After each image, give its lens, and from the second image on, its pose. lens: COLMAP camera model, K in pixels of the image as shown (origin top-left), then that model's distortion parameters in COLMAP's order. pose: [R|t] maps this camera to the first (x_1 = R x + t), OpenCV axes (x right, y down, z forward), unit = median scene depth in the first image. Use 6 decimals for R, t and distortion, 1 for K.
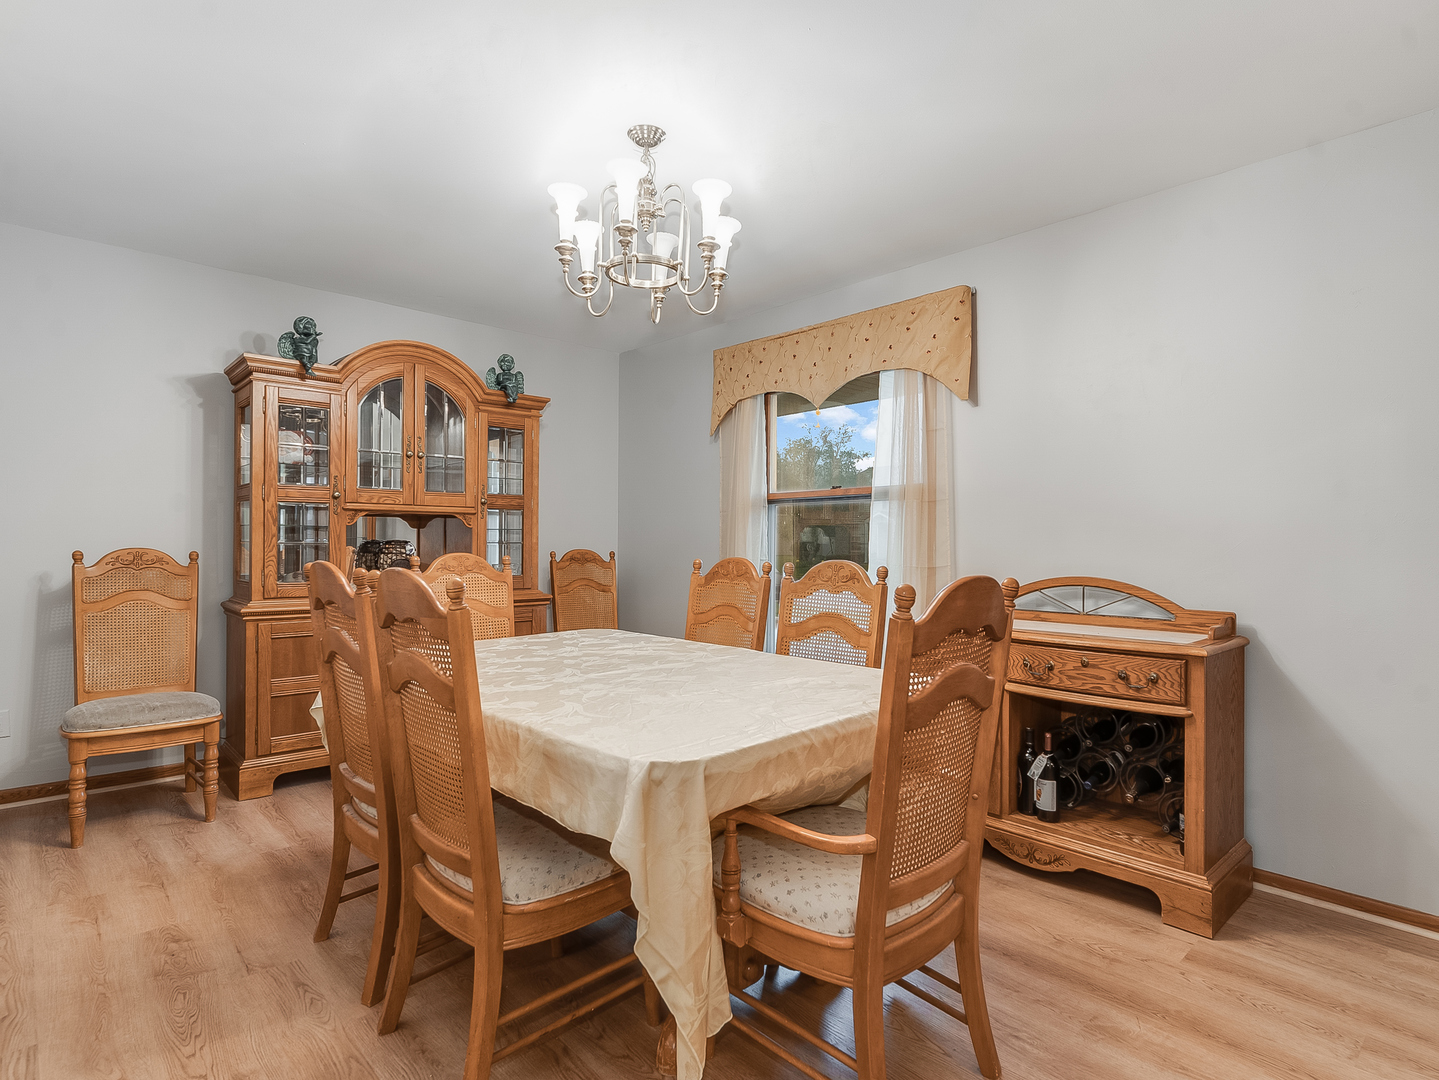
lens RADIAL K [[763.0, 0, 715.5], [0, 763.0, 542.5], [0, 0, 1]] dist [0.004745, 0.001720]
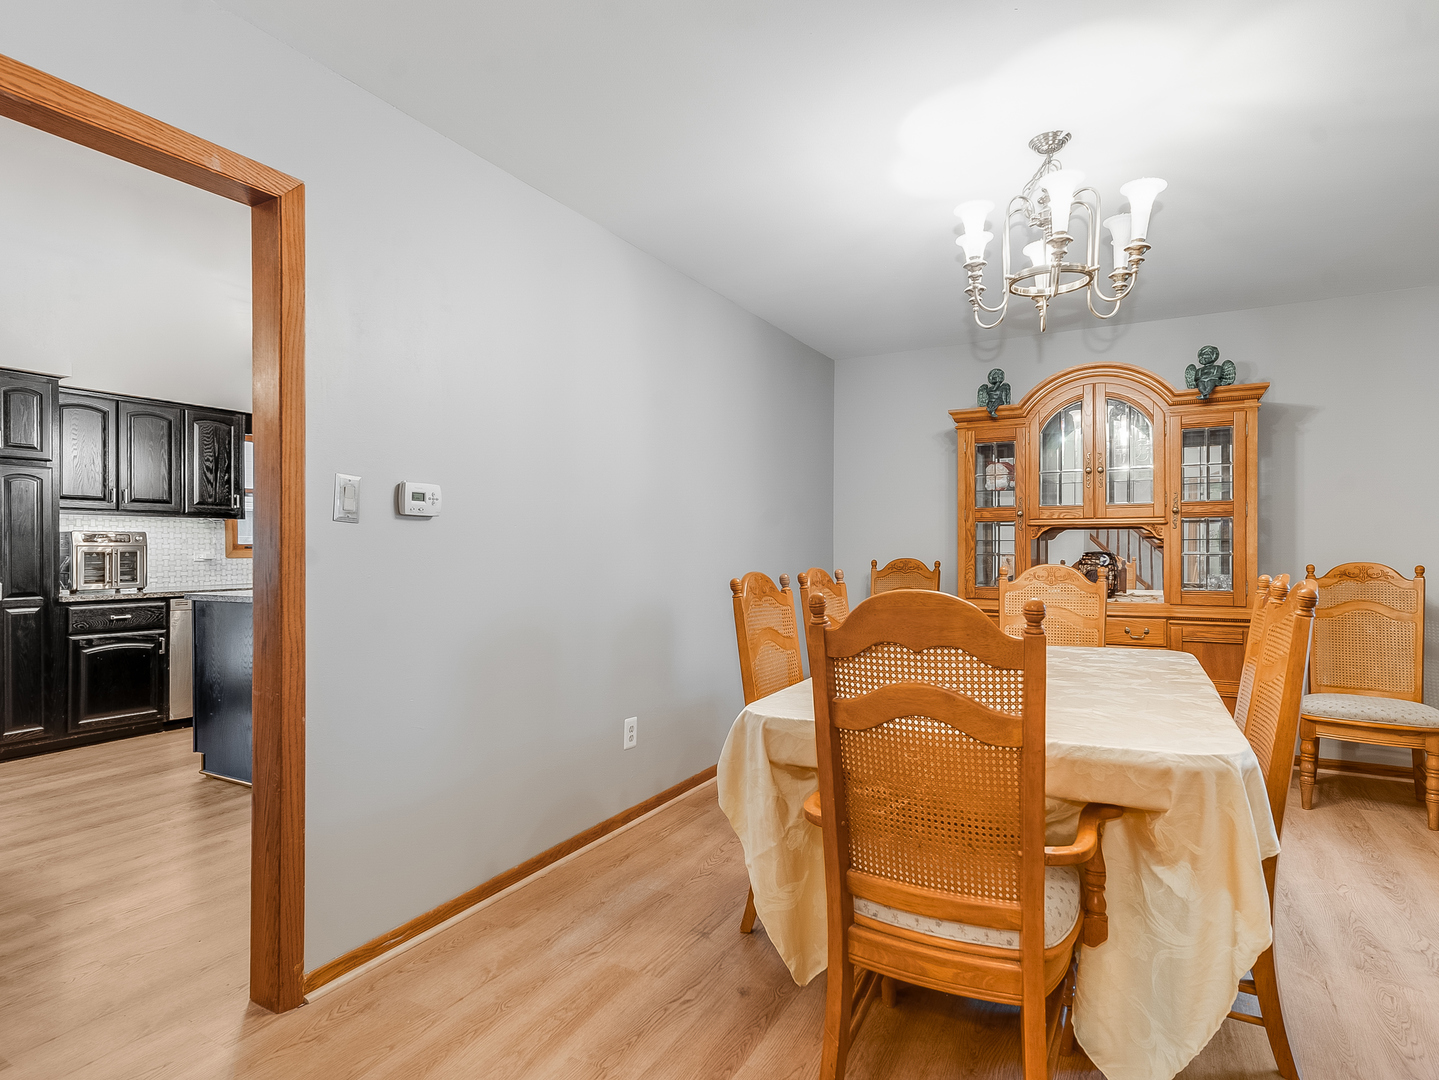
lens RADIAL K [[772.0, 0, 714.7], [0, 772.0, 543.3], [0, 0, 1]] dist [0.003485, -0.000090]
pose [[0.320477, -0.013777, -0.947156, 0.462989], [0.001207, 0.999899, -0.014136, -0.000565], [0.947256, 0.003387, 0.320461, 0.176862]]
